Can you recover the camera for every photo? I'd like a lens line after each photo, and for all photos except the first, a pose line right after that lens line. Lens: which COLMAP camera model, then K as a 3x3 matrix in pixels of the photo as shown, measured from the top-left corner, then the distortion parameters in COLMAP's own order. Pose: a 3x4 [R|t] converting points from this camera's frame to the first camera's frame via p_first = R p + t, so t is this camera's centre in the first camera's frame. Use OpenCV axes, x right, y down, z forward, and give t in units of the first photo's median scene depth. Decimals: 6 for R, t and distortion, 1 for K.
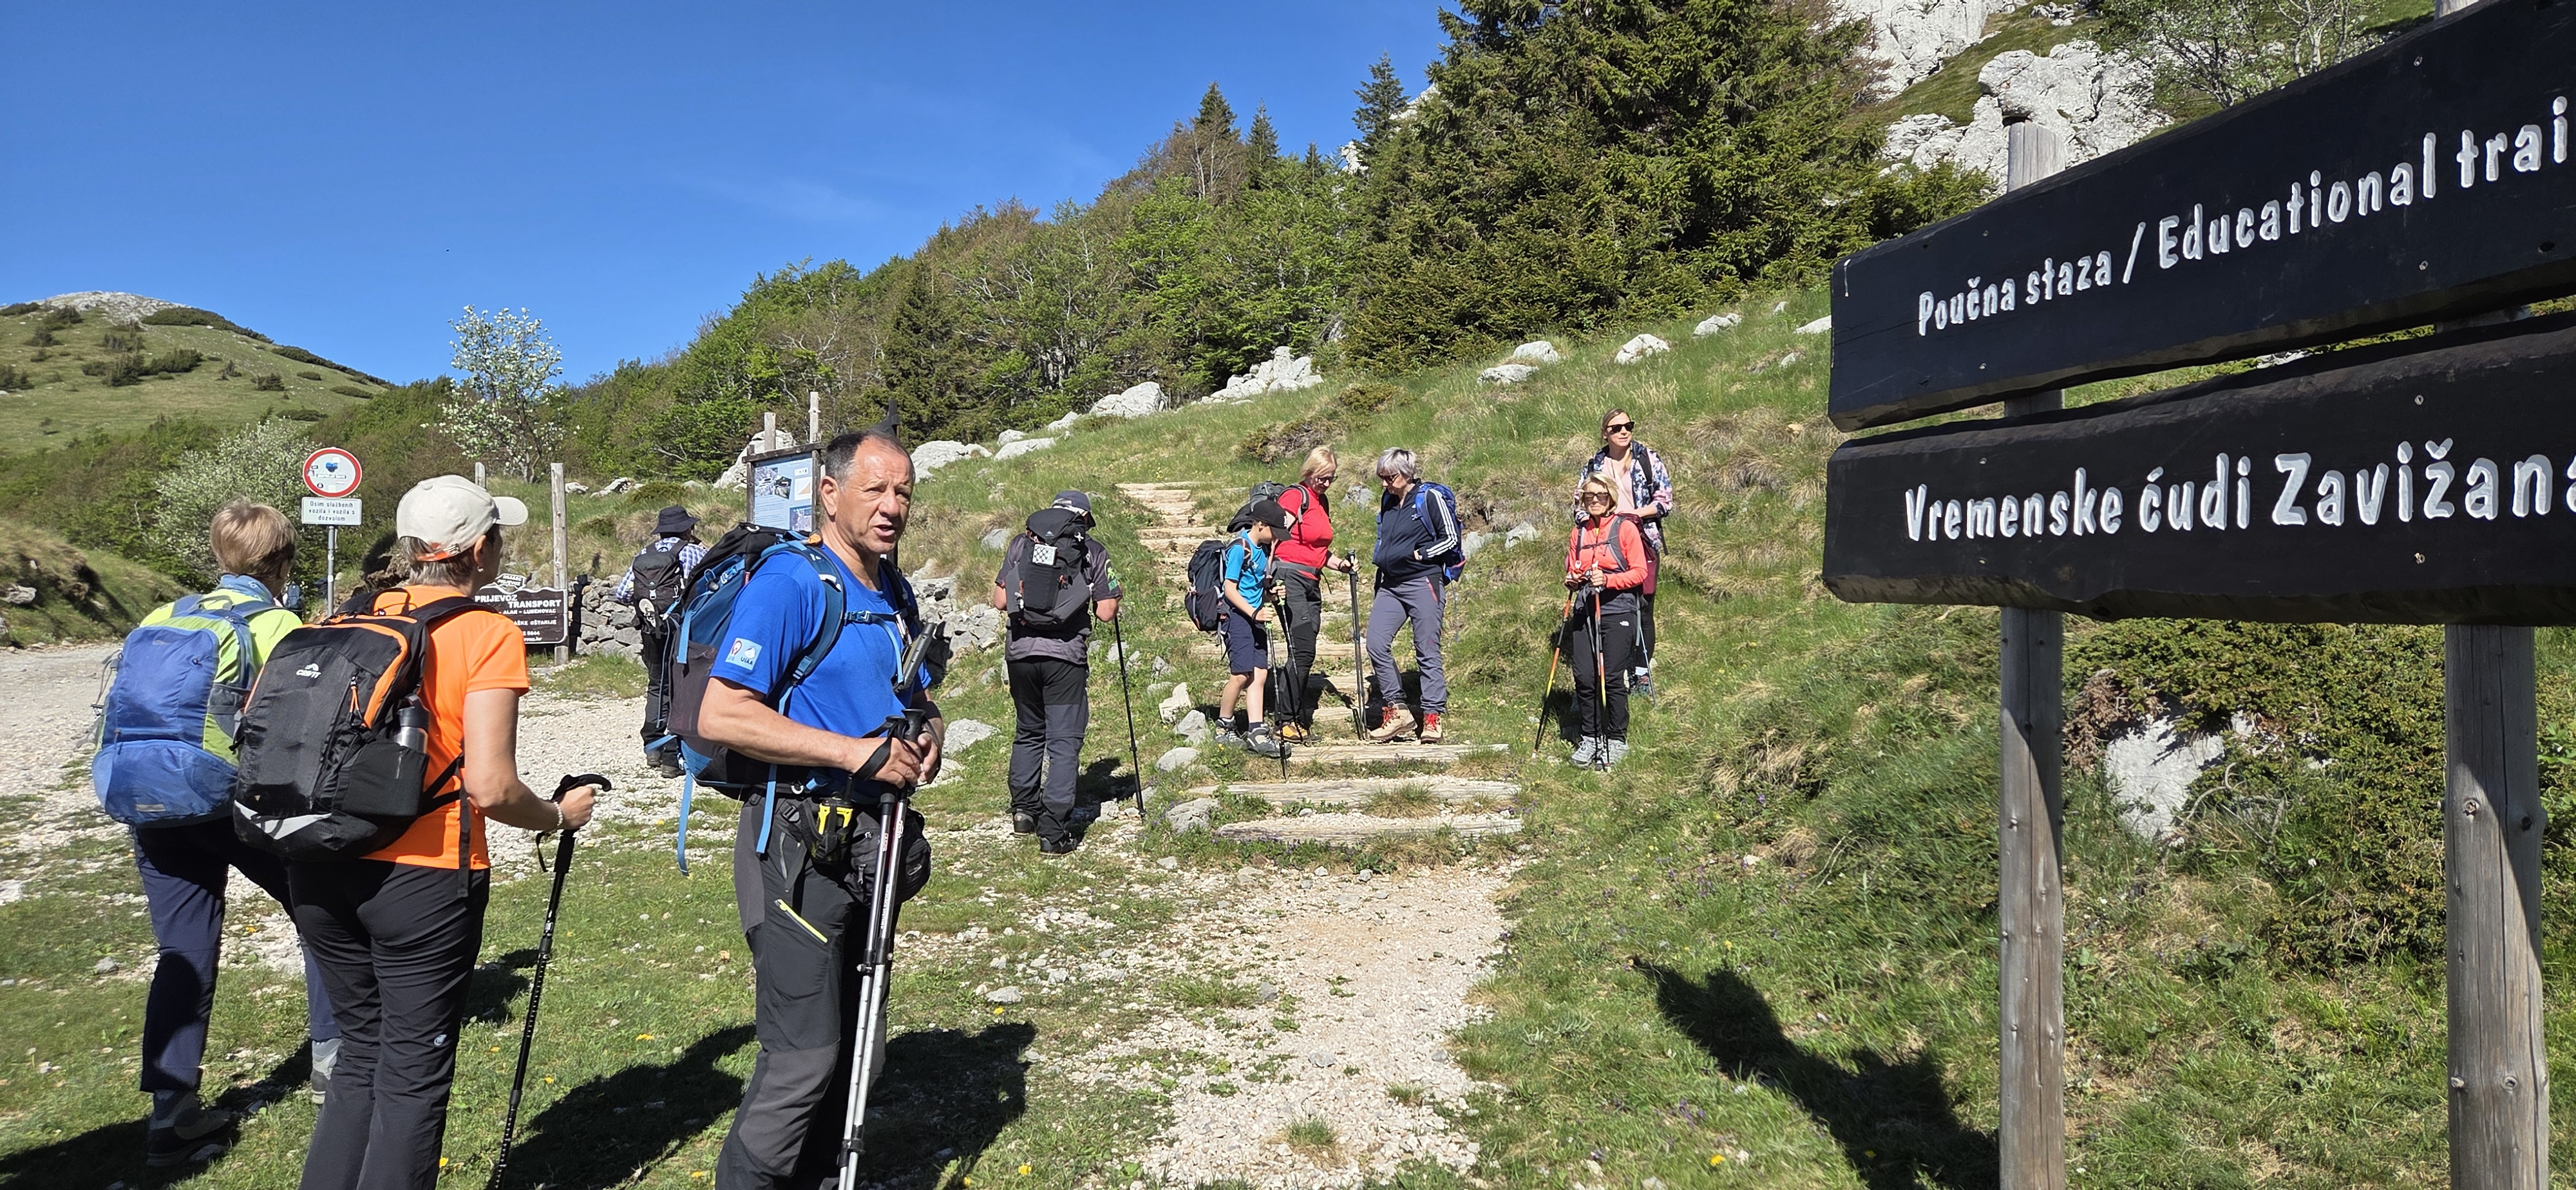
lens RADIAL K [[1690.3, 0, 1282.0], [0, 1690.3, 585.2], [0, 0, 1]] dist [0.092116, -0.079766]
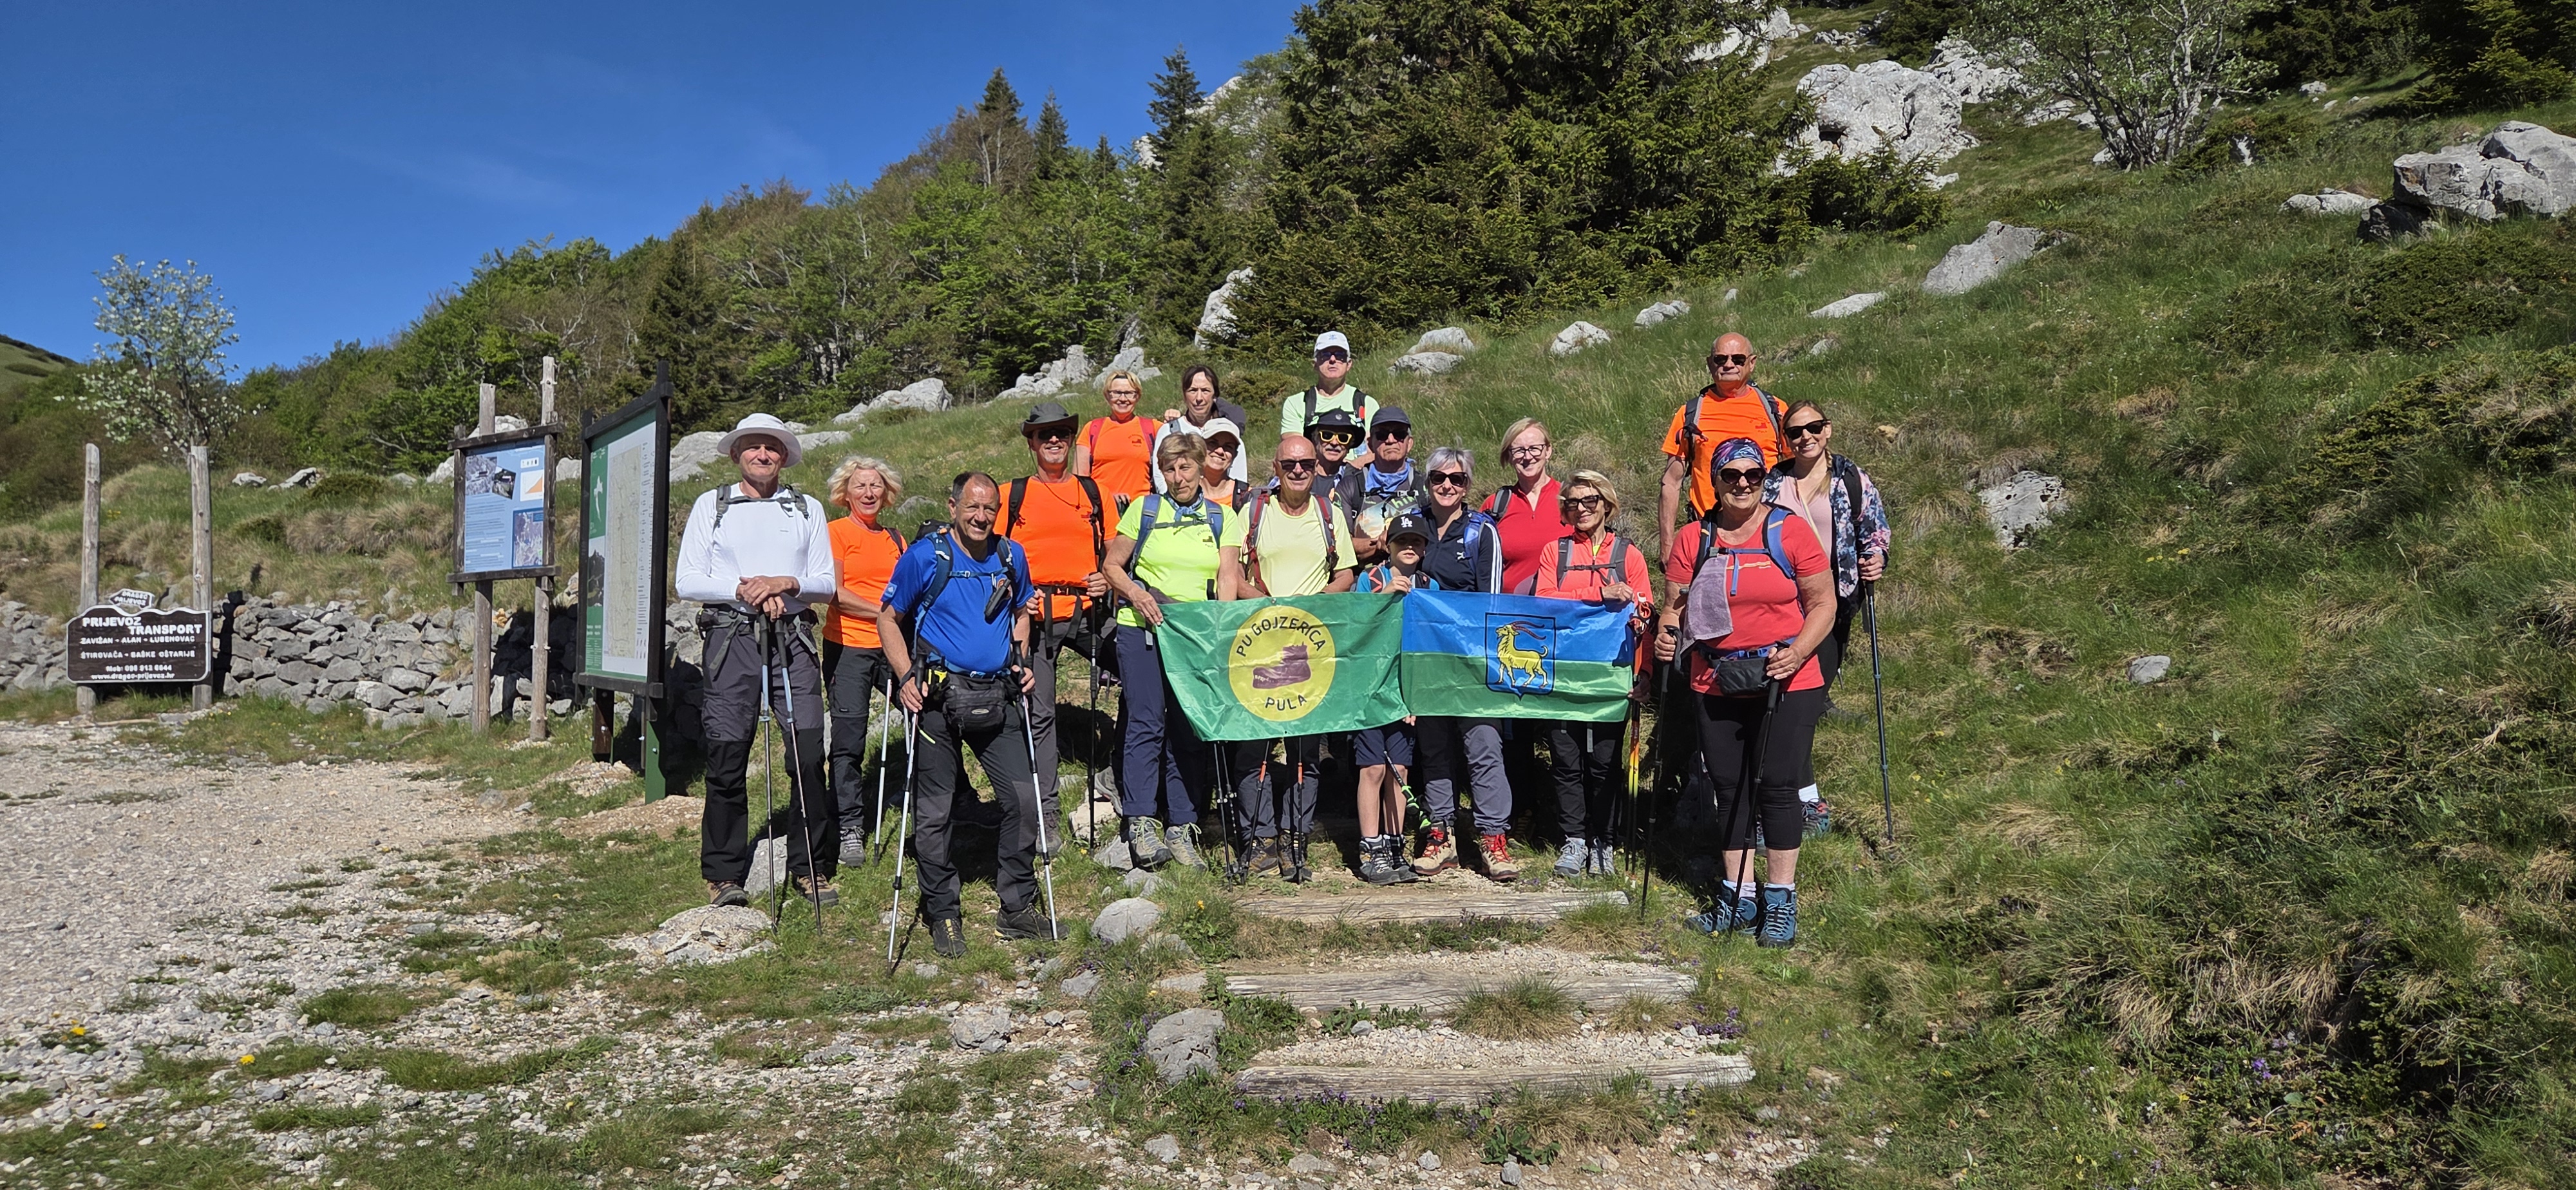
lens RADIAL K [[1698.4, 0, 1258.9], [0, 1698.4, 593.8], [0, 0, 1]] dist [0.092362, -0.093590]
pose [[0.992838, 0.010732, 0.118984, -0.043766], [-0.010780, 0.999942, -0.000243, -0.010166], [-0.118980, -0.001042, 0.992896, 0.172454]]
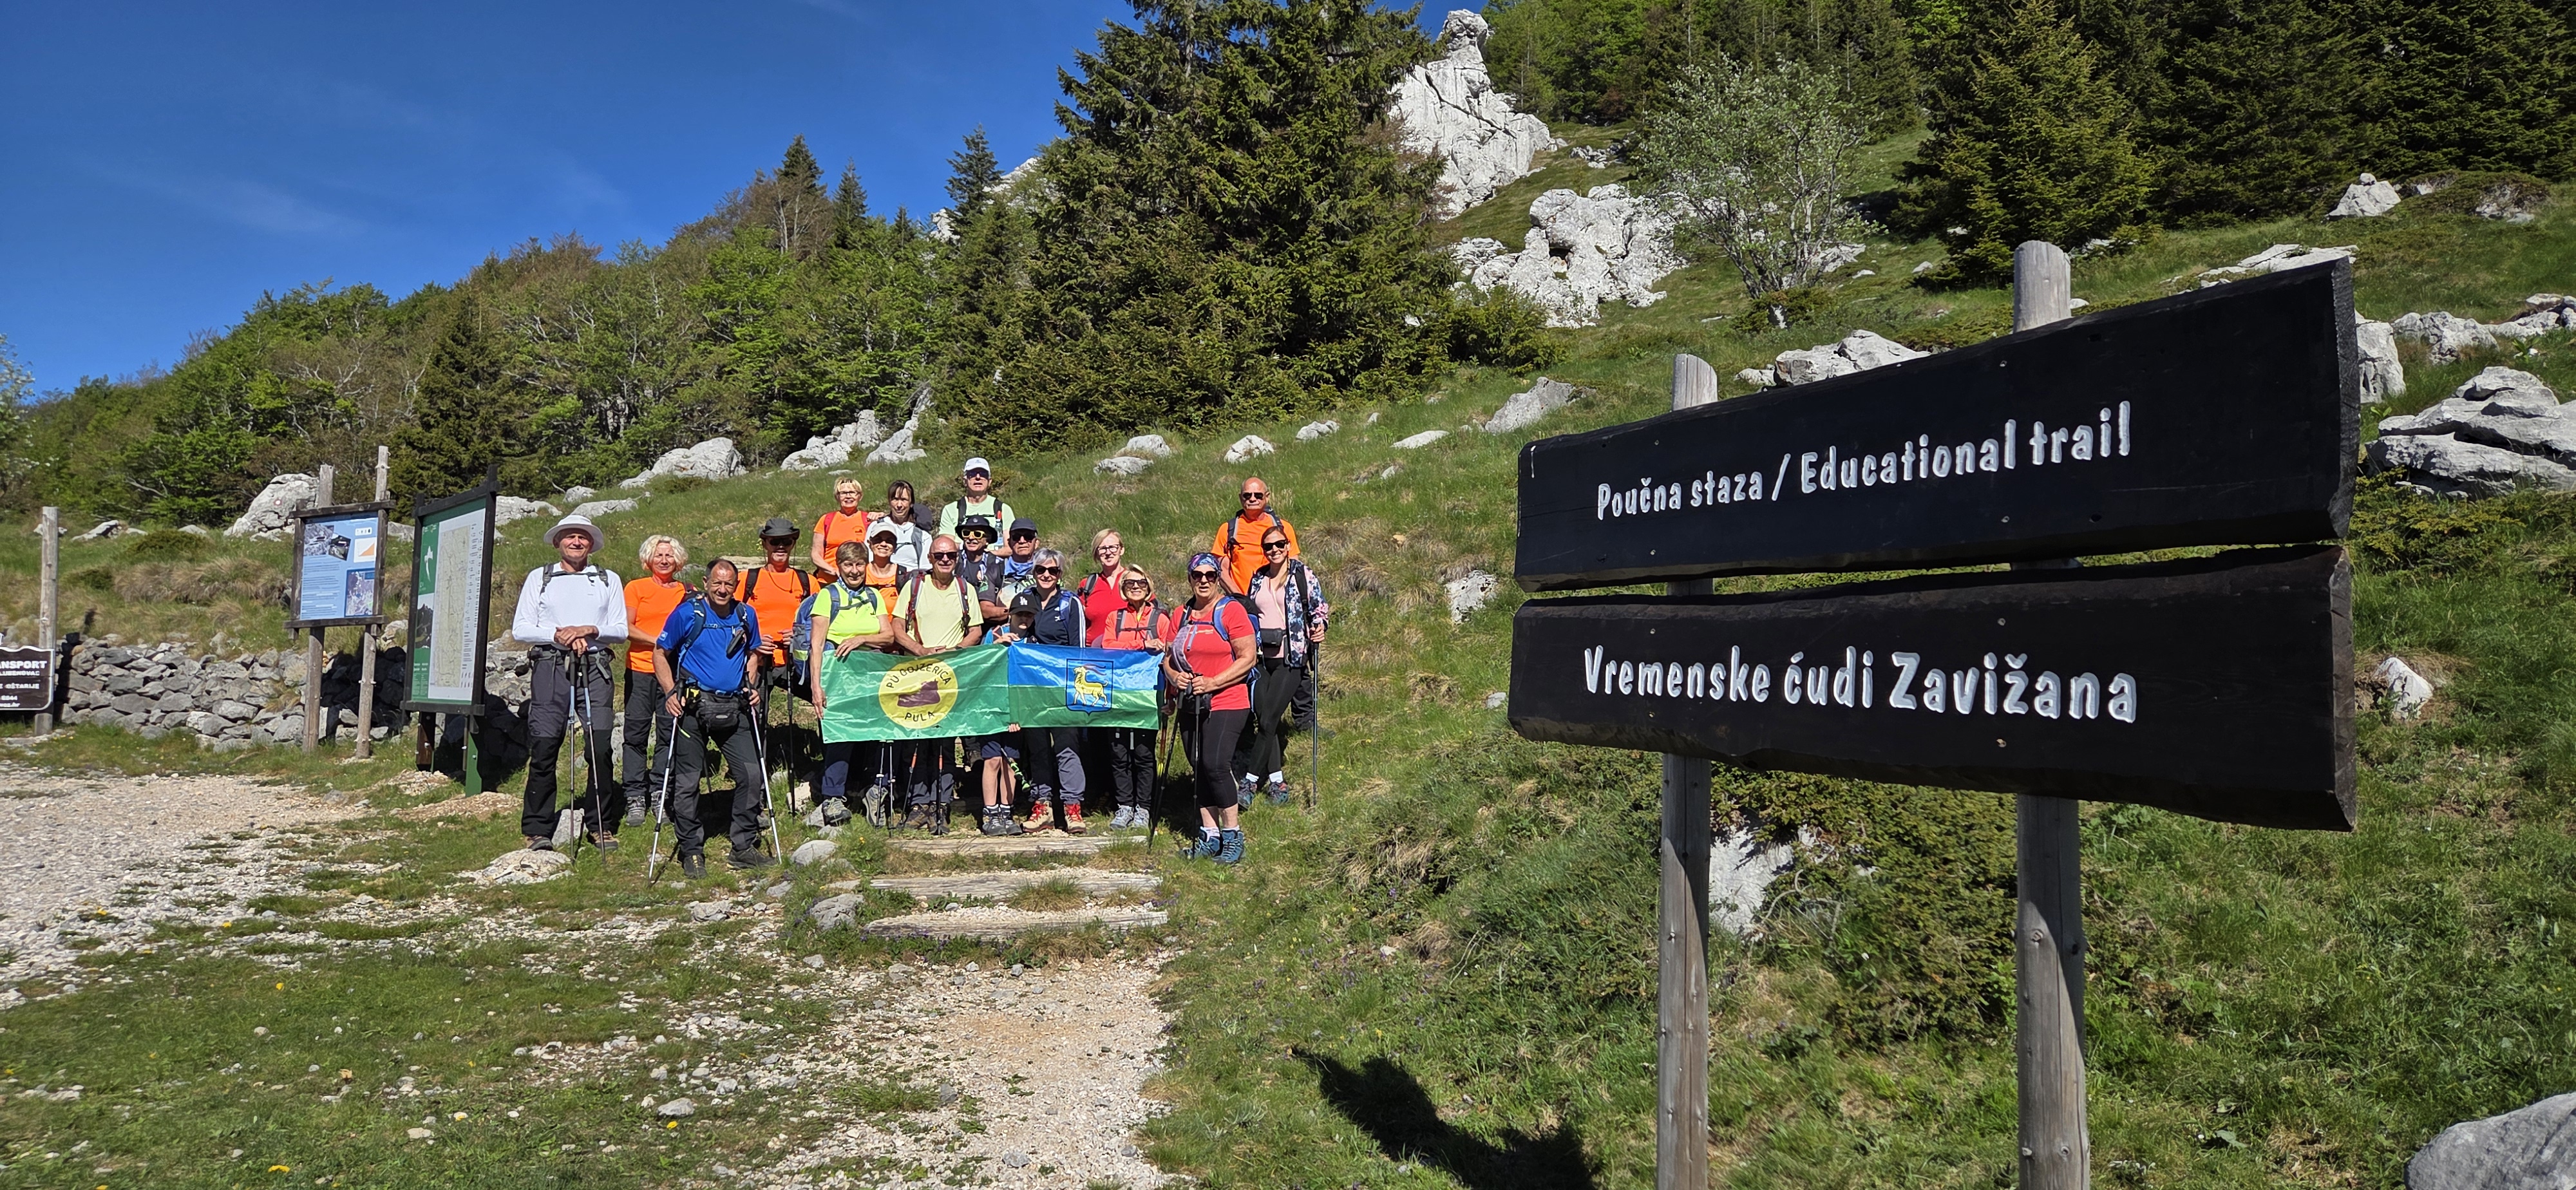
lens RADIAL K [[1688.6, 0, 1260.5], [0, 1688.6, 588.3], [0, 0, 1]] dist [0.096727, -0.093634]
pose [[0.971501, 0.036609, 0.234192, -0.022883], [-0.027177, 0.998689, -0.043379, -0.007263], [-0.235473, 0.035778, 0.971222, -0.015076]]
